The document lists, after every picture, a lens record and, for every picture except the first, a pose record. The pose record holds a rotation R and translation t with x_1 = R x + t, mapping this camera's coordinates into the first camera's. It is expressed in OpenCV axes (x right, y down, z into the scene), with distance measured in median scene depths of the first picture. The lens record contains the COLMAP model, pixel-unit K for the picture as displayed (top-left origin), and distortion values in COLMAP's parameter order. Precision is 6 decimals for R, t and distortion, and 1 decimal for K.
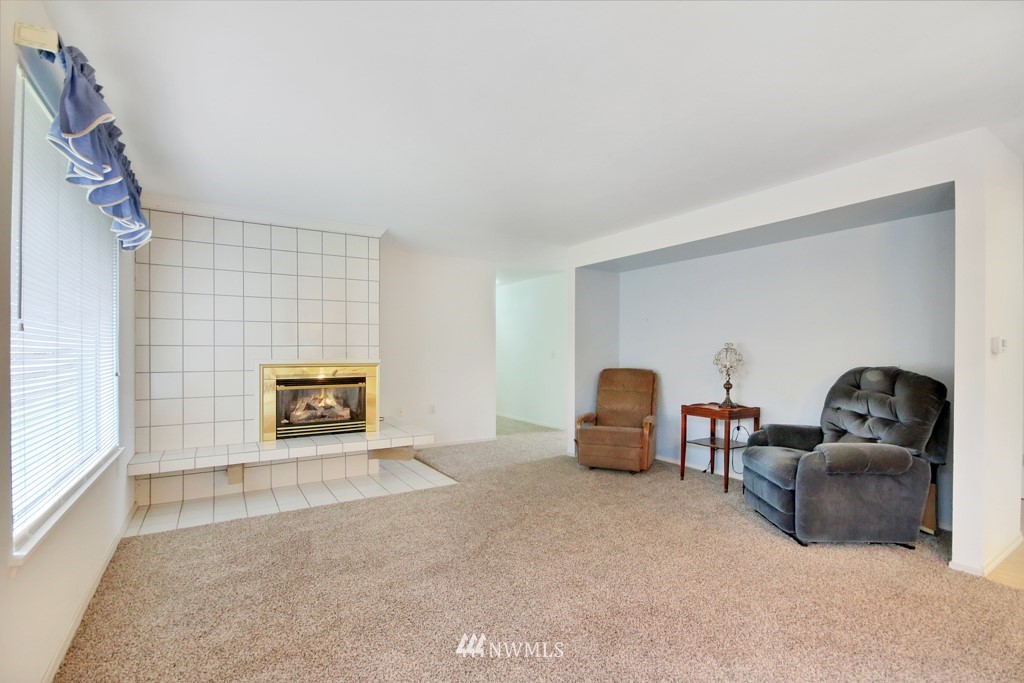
lens RADIAL K [[464.0, 0, 513.8], [0, 464.0, 354.3], [0, 0, 1]] dist [0.001516, -0.000100]
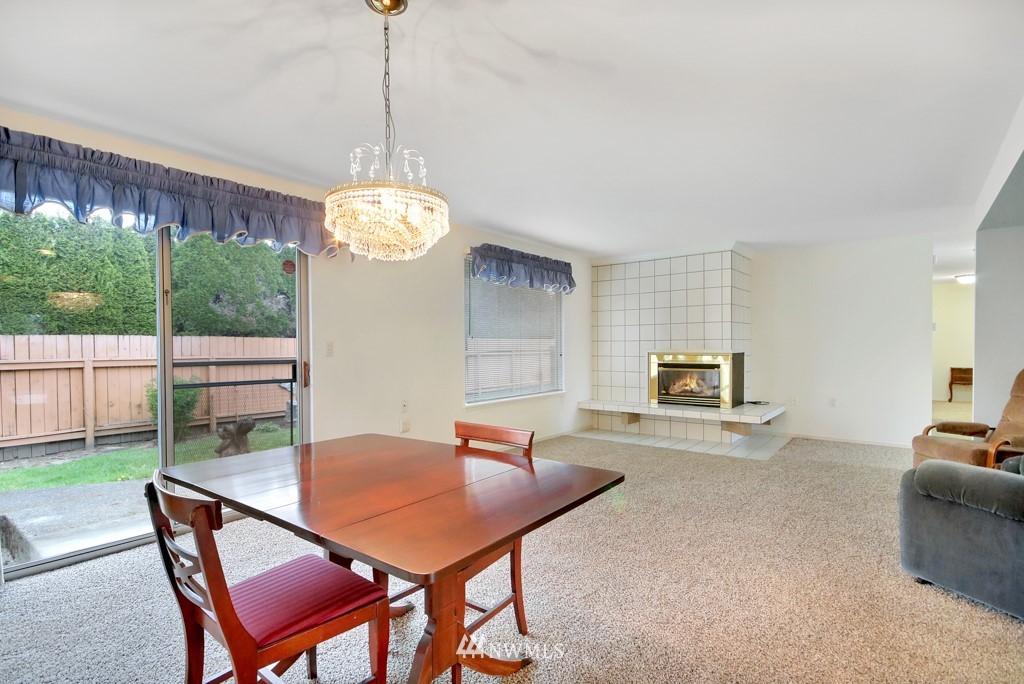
lens RADIAL K [[495.7, 0, 509.7], [0, 495.7, 352.2], [0, 0, 1]] dist [-0.000560, -0.002114]
pose [[0.340789, 0.014242, -0.940032, 0.800809], [0.001538, 0.999875, 0.015706, -0.005814], [0.940139, -0.006799, 0.340725, 0.013323]]
